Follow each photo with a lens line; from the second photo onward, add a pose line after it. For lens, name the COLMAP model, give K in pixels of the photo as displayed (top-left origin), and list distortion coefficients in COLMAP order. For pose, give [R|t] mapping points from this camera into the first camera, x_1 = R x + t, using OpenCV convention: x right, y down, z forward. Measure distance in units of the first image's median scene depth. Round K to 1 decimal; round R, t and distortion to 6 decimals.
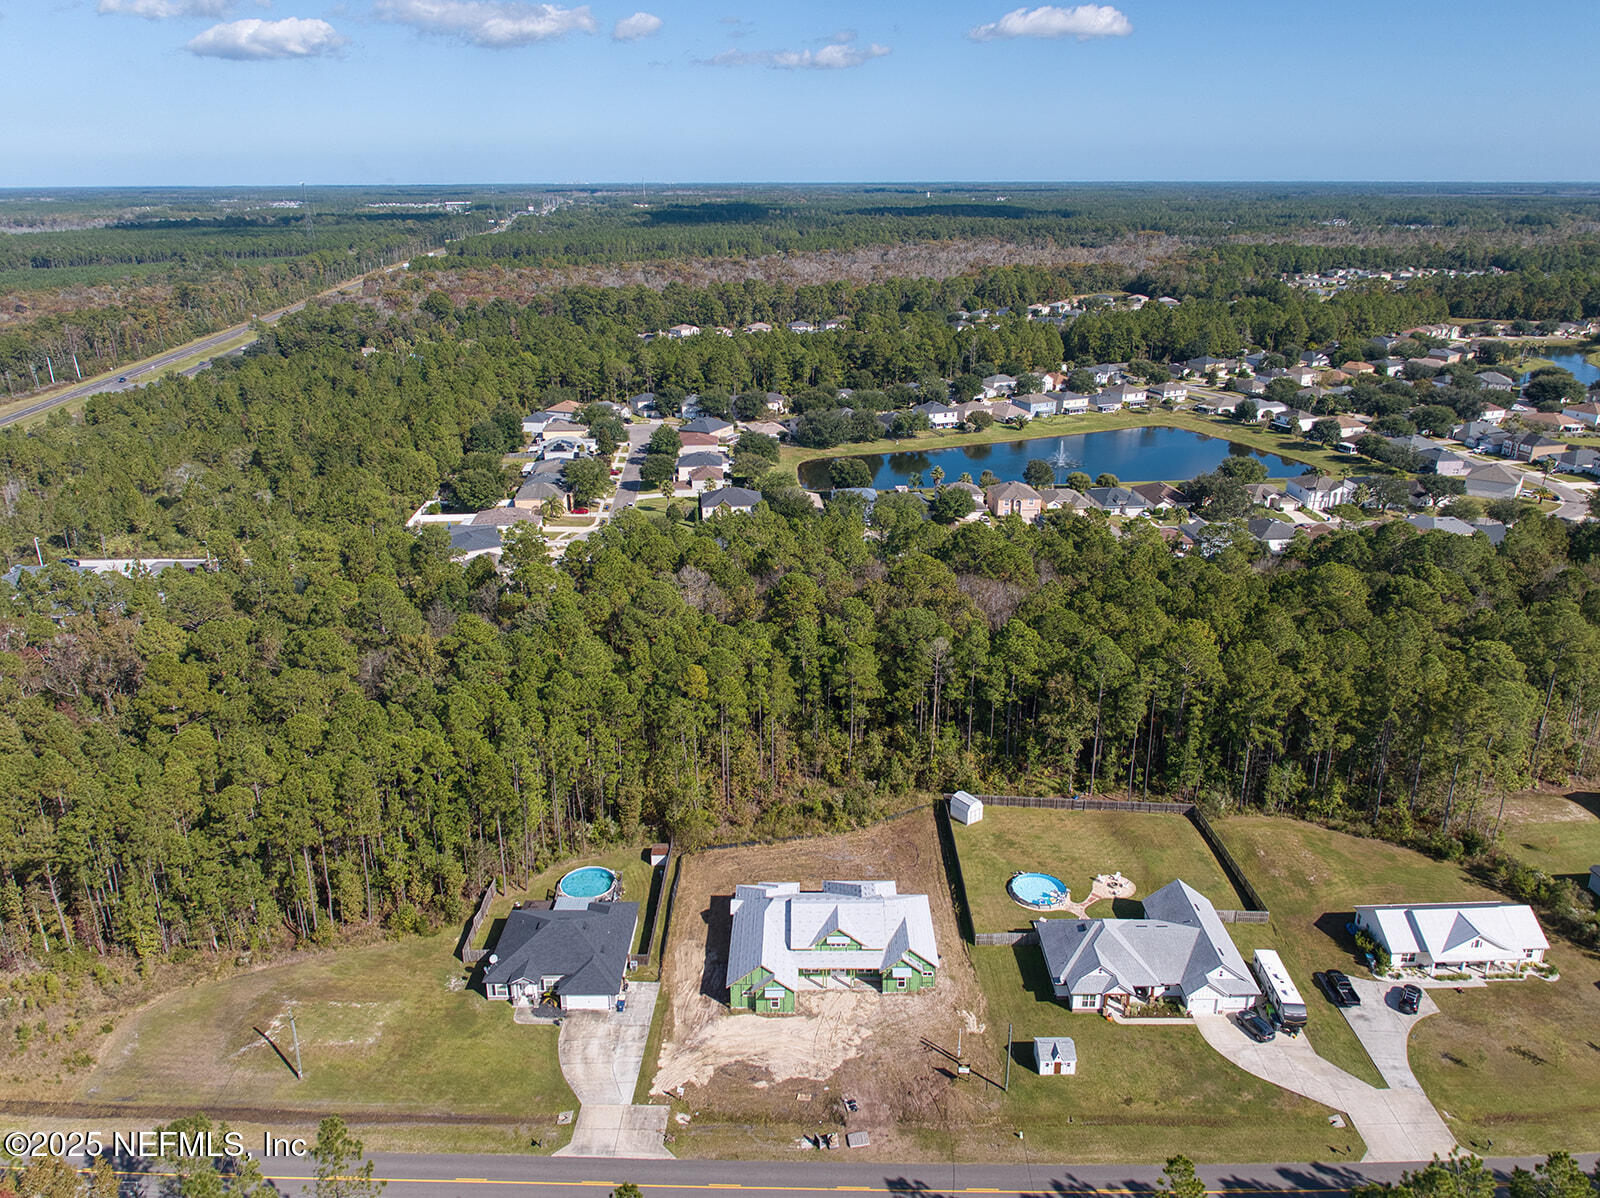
lens RADIAL K [[1099.5, 0, 799.5], [0, 1099.5, 555.3], [0, 0, 1]] dist [0.005155, -0.001743]
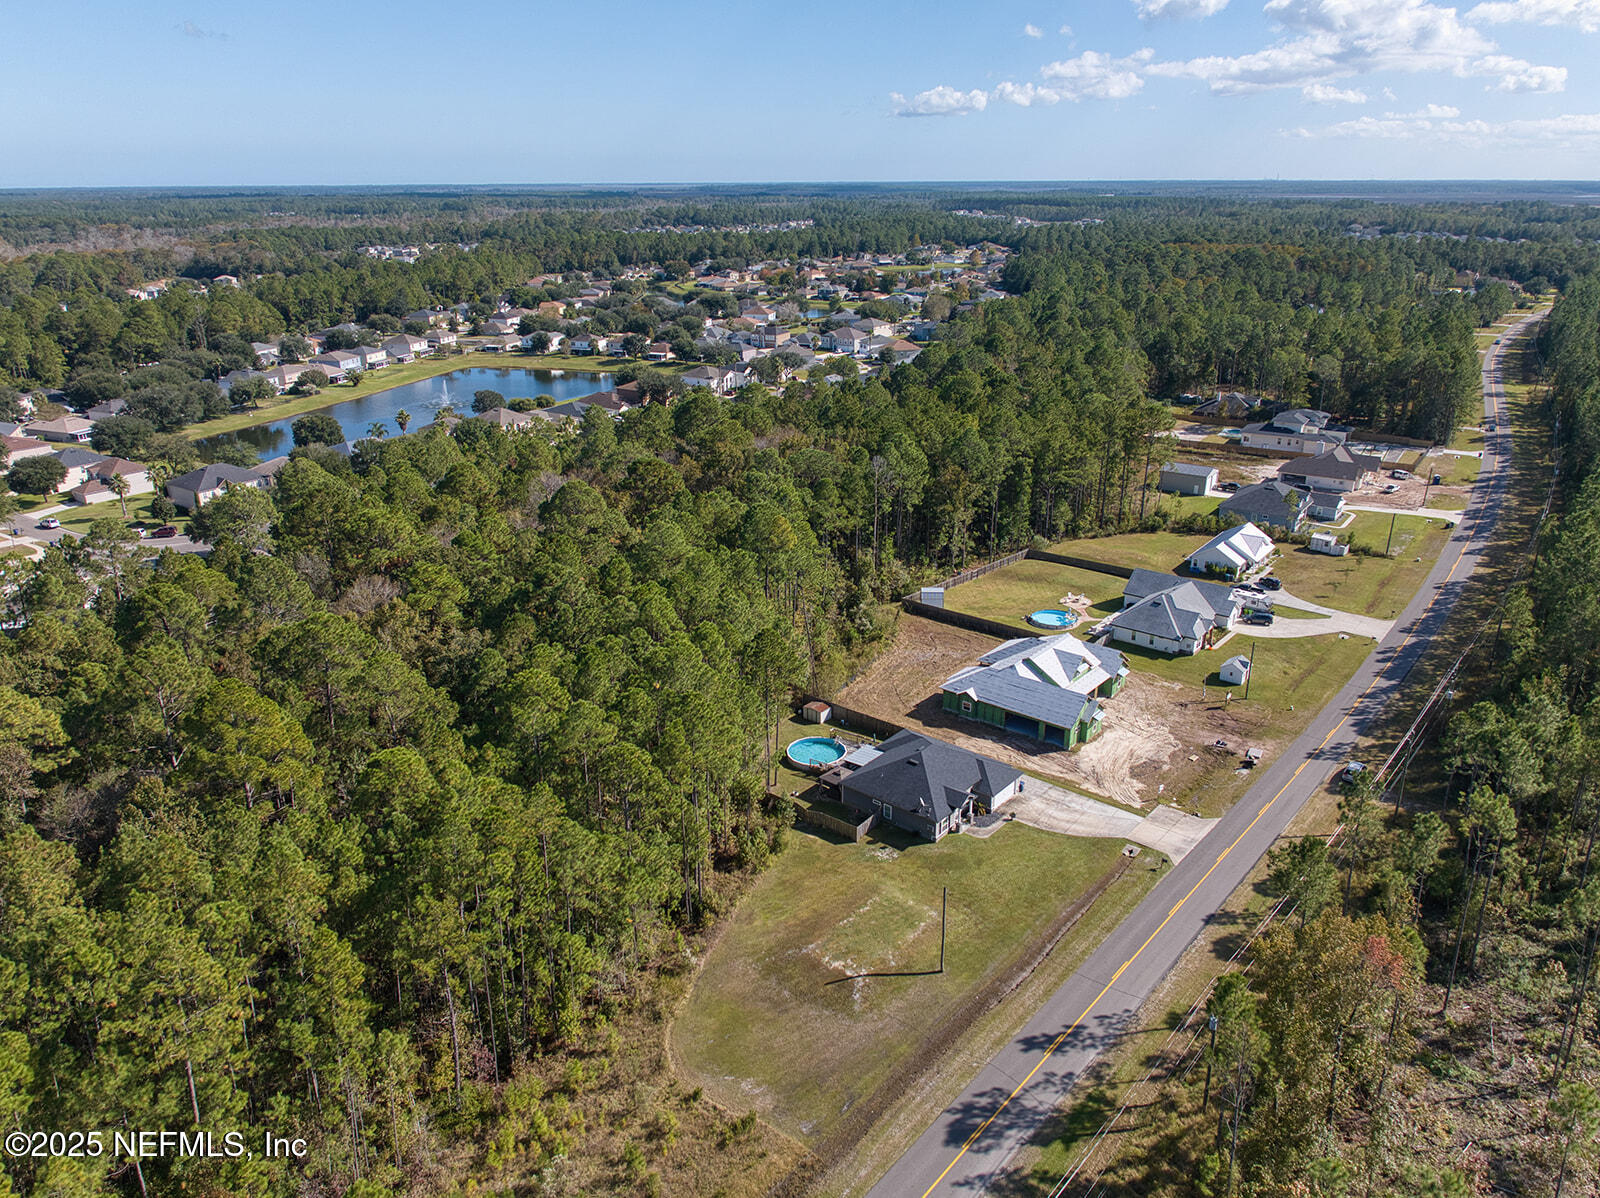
lens RADIAL K [[1116.1, 0, 802.0], [0, 1116.1, 570.3], [0, 0, 1]] dist [-0.005087, -0.002359]
pose [[0.633499, -0.246930, 0.733284, -1.010267], [0.238633, 0.963863, 0.118417, 0.045412], [-0.736026, 0.099969, 0.669532, 0.438799]]
